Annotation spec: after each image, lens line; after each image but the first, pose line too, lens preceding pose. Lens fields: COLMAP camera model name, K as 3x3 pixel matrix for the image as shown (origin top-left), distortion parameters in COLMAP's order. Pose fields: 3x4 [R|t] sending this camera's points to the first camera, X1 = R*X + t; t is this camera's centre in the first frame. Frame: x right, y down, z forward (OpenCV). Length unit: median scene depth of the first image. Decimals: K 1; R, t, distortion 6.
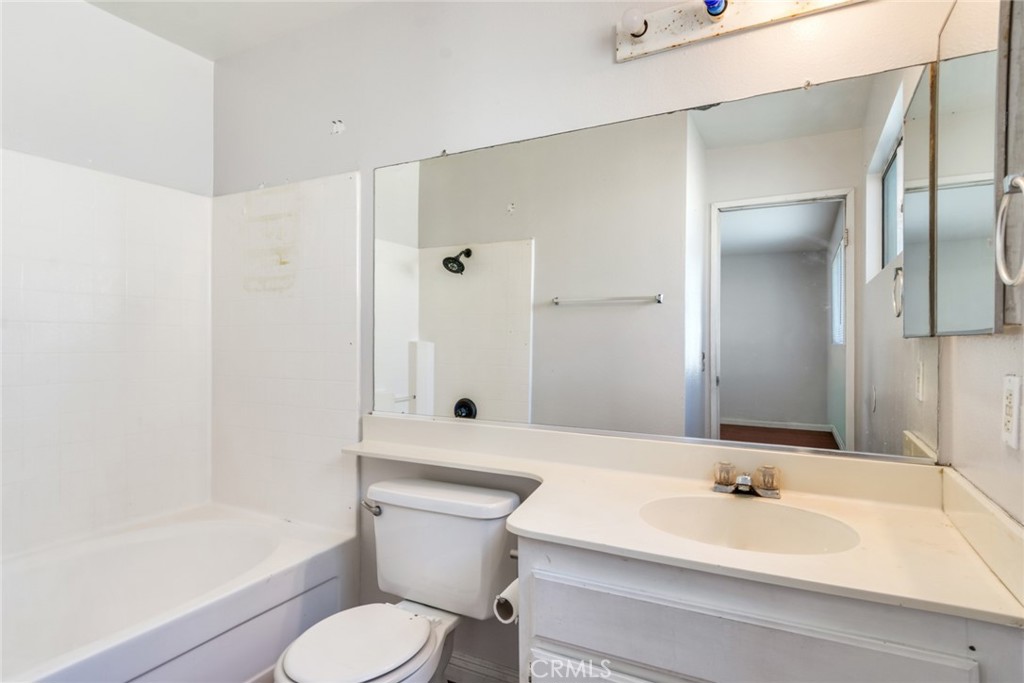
lens RADIAL K [[541.6, 0, 521.2], [0, 541.6, 339.3], [0, 0, 1]] dist [0.001693, -0.002265]
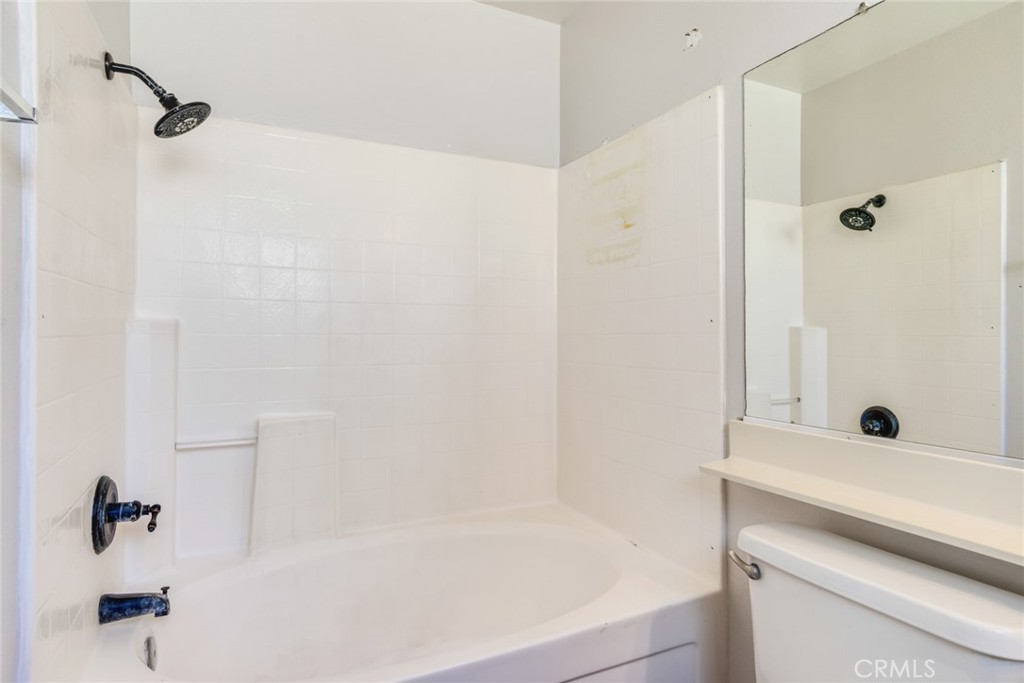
lens RADIAL K [[541.6, 0, 517.8], [0, 541.6, 335.5], [0, 0, 1]] dist [0.001693, -0.002265]
pose [[0.794705, -0.008304, -0.606939, -0.074030], [0.005780, 0.999965, -0.006114, 0.028693], [0.606969, 0.001351, 0.794725, 0.244082]]
